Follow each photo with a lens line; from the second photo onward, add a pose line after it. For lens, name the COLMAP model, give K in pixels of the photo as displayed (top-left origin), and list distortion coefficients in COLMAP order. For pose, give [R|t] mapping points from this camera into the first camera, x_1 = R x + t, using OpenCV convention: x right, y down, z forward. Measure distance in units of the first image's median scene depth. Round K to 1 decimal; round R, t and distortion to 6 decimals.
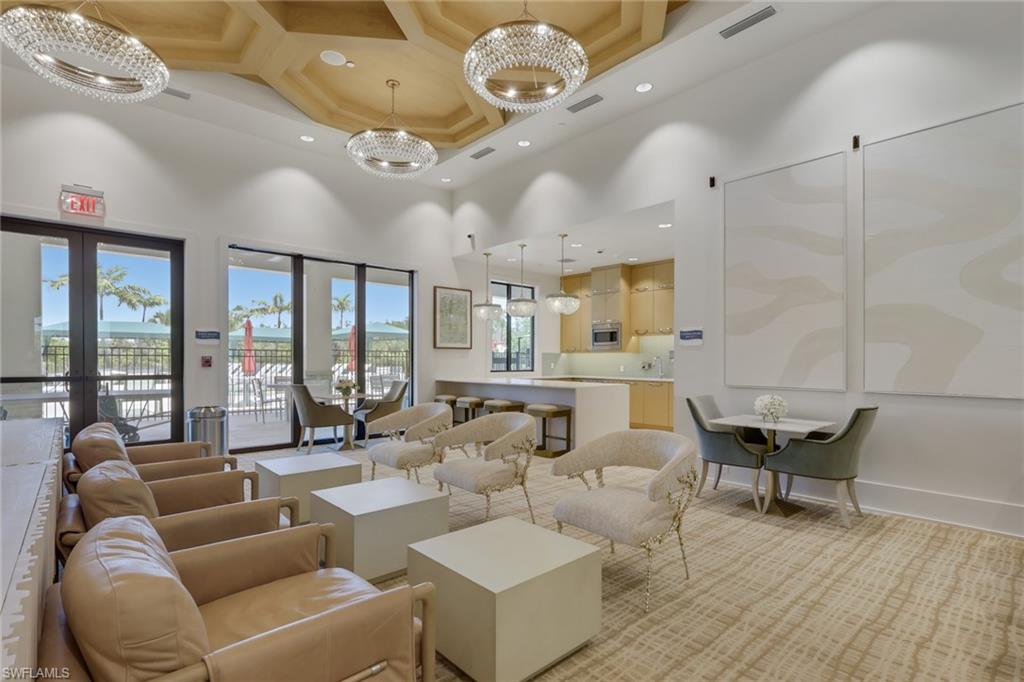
lens RADIAL K [[484.4, 0, 515.3], [0, 484.4, 361.3], [0, 0, 1]] dist [0.025827, -0.000264]
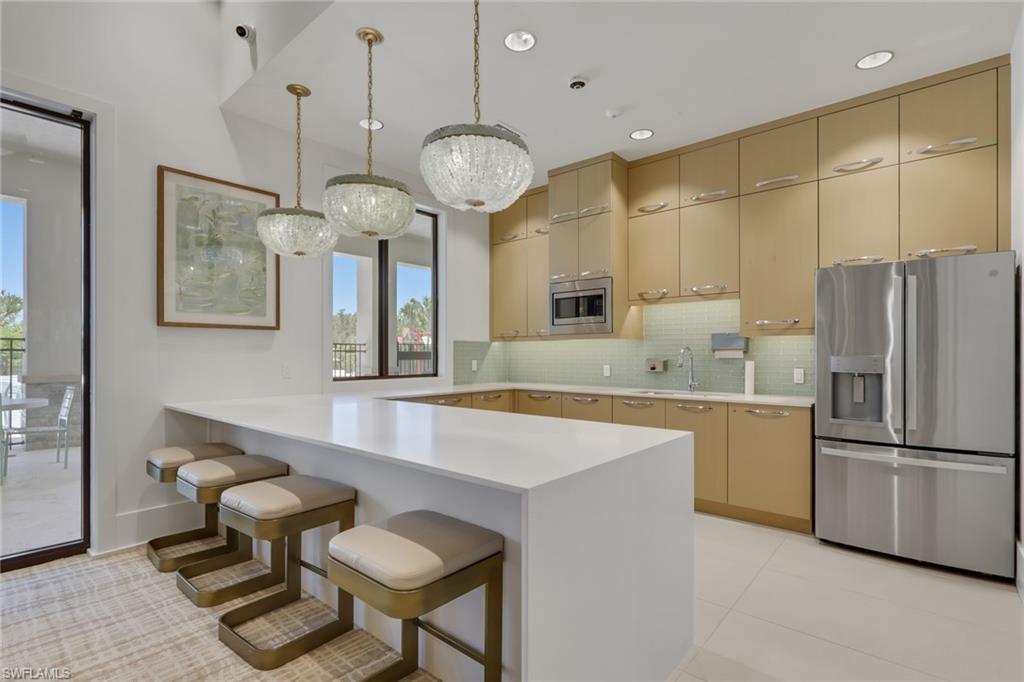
lens RADIAL K [[484.4, 0, 513.0], [0, 484.4, 348.0], [0, 0, 1]] dist [0.025827, -0.000264]
pose [[0.993095, -0.001548, 0.117304, 0.064046], [0.003323, 0.999883, -0.014941, -0.001723], [-0.117267, 0.015228, 0.992984, 0.530583]]
